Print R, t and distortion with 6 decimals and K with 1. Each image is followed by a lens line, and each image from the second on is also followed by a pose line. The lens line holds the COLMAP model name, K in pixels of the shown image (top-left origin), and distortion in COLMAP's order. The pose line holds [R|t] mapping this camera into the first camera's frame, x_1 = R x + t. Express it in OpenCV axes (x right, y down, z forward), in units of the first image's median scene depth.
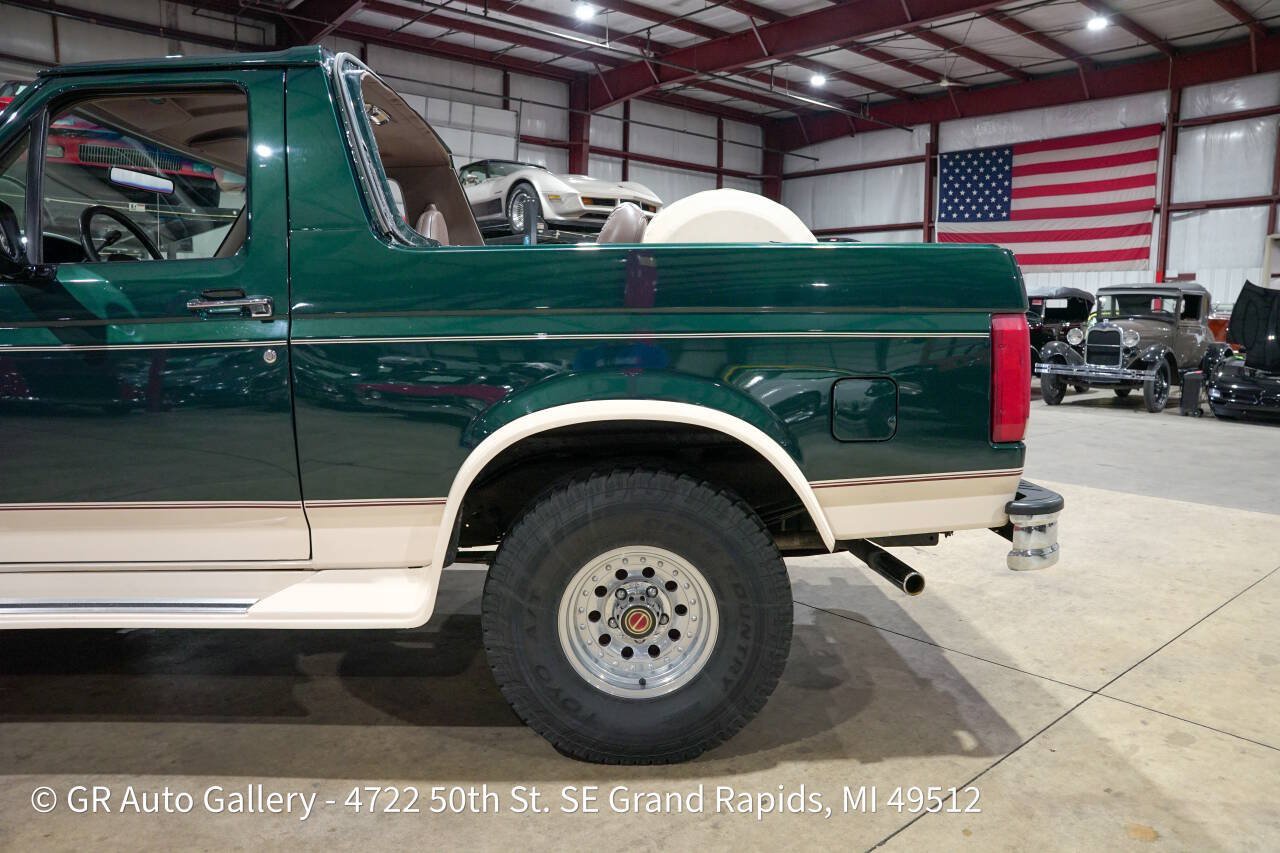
lens RADIAL K [[876.2, 0, 644.0], [0, 876.2, 420.7], [0, 0, 1]] dist [-0.131498, 0.095187]
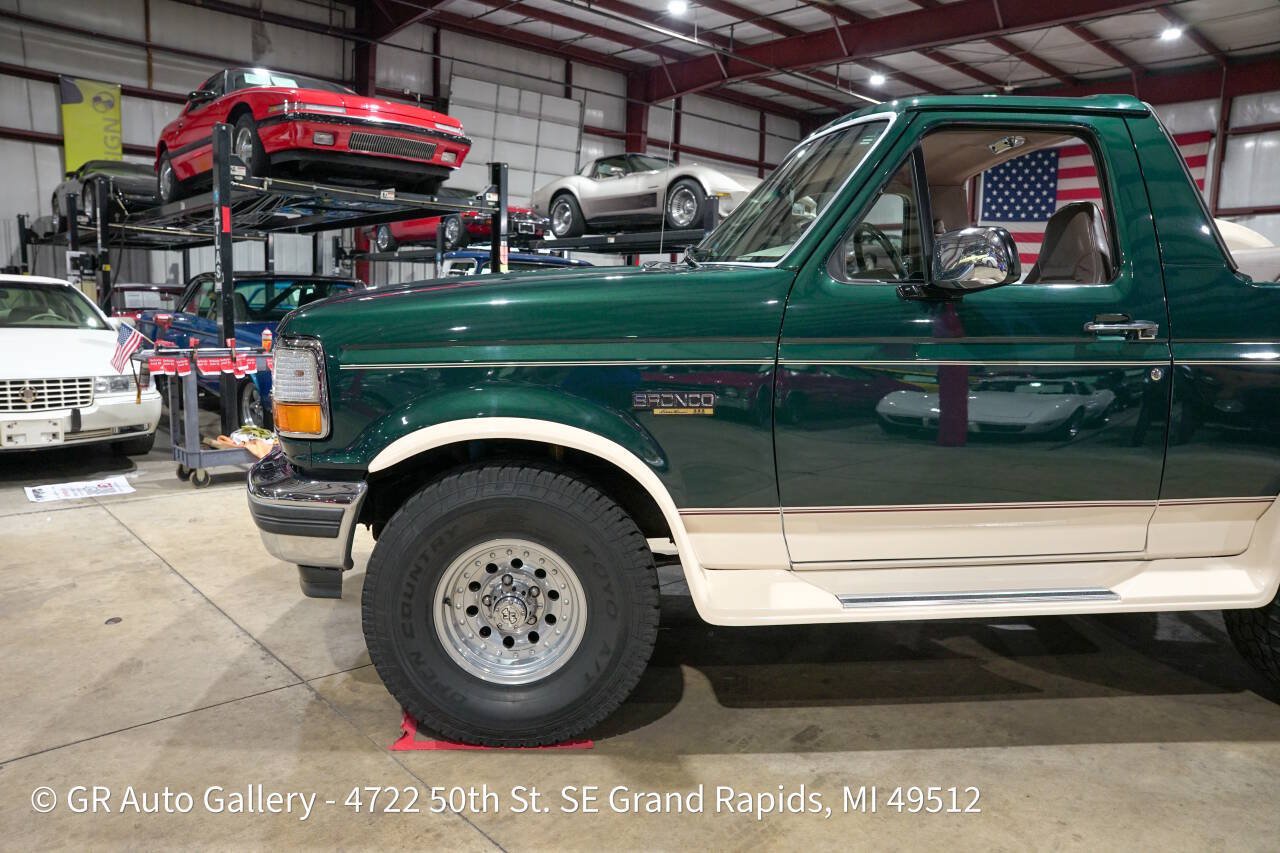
lens RADIAL K [[876.2, 0, 644.0], [0, 876.2, 418.6], [0, 0, 1]] dist [-0.131498, 0.095187]
pose [[0.998978, 0.009804, 0.044119, -0.139356], [-0.010329, 0.999878, 0.011681, -0.002759], [-0.043999, -0.012125, 0.998958, -0.012279]]
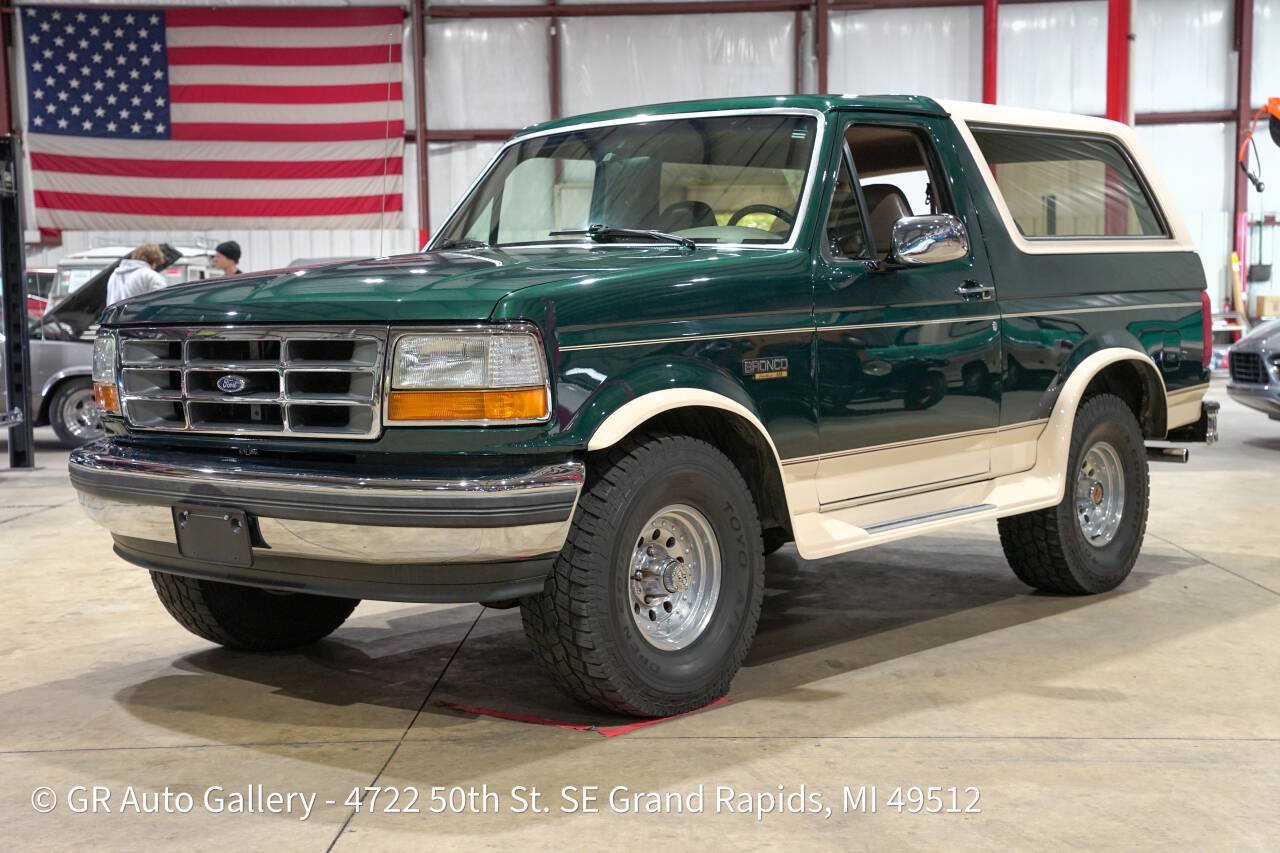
lens RADIAL K [[1769.2, 0, 641.9], [0, 1769.2, 423.3], [0, 0, 1]] dist [0.231471, 0.000000]
pose [[0.664819, -0.065779, 0.744103, -0.369194], [0.107572, 0.994163, -0.008226, 0.005976], [-0.739218, 0.085514, 0.668015, -0.067920]]
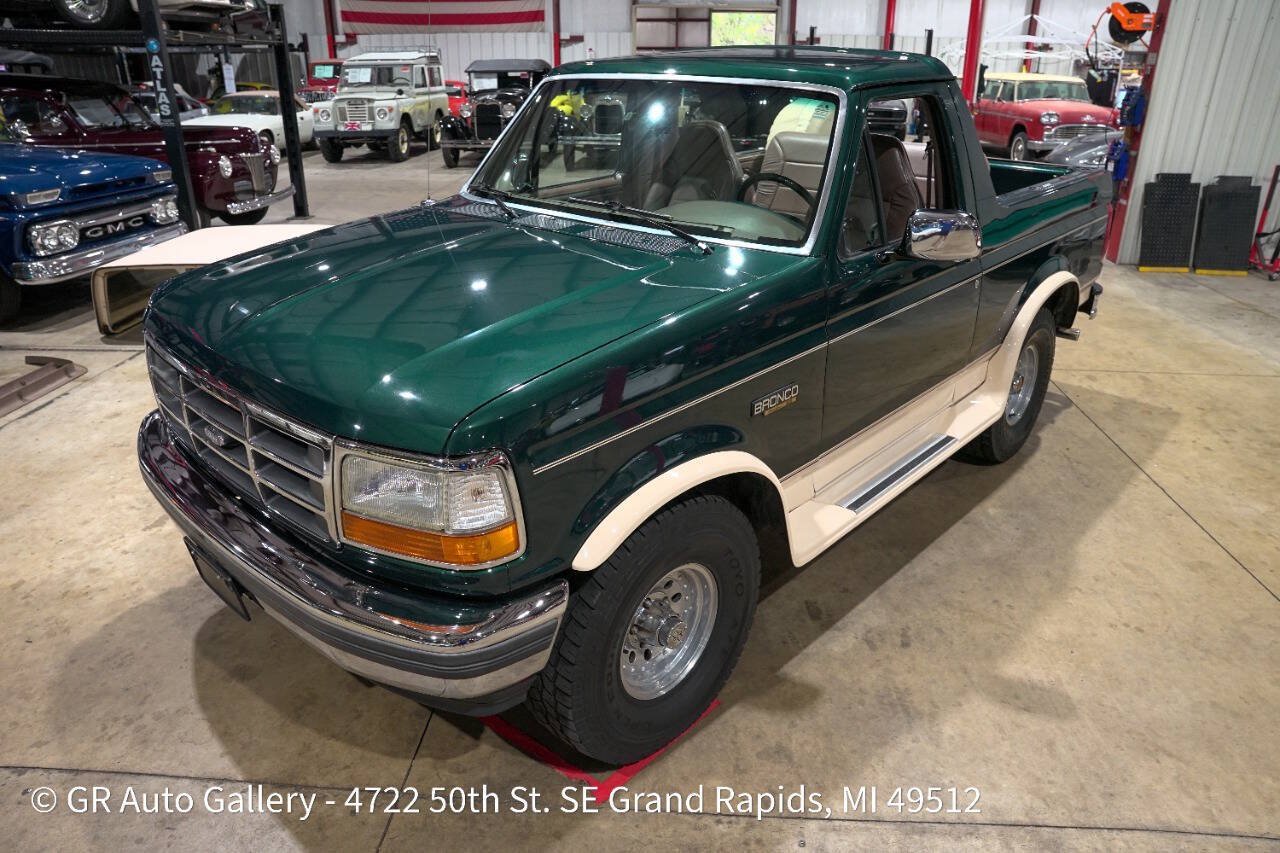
lens RADIAL K [[876.2, 0, 642.0], [0, 876.2, 422.9], [0, 0, 1]] dist [-0.131498, 0.095187]
pose [[0.699945, -0.287168, 0.653920, -0.238582], [0.084798, 0.942541, 0.323150, -0.048217], [-0.709145, -0.170736, 0.684078, 0.035434]]
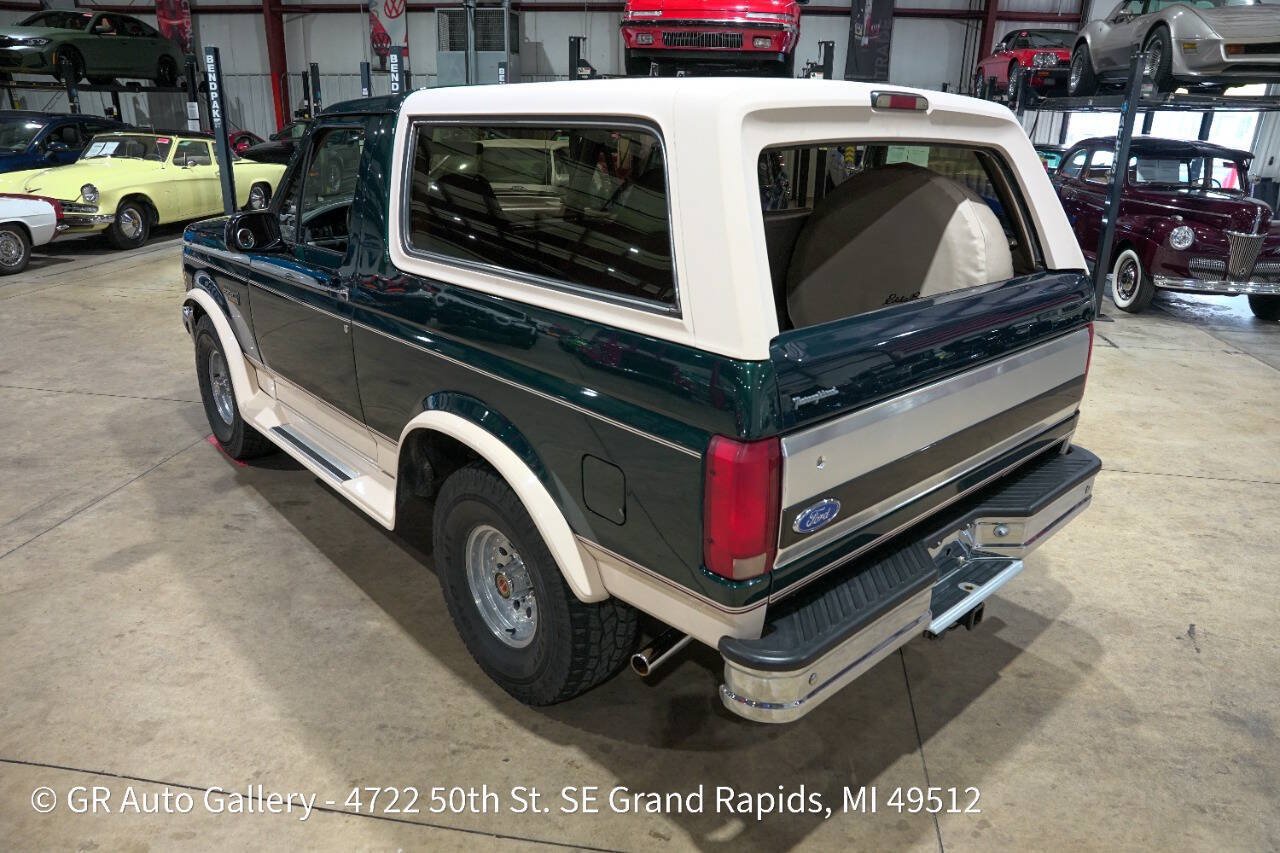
lens RADIAL K [[869.8, 0, 644.0], [0, 869.8, 428.2], [0, 0, 1]] dist [-0.135199, 0.102992]
pose [[0.656957, 0.272943, -0.702787, 0.119928], [-0.105491, 0.956276, 0.272779, -0.044327], [0.746512, -0.105067, 0.657025, 0.046037]]
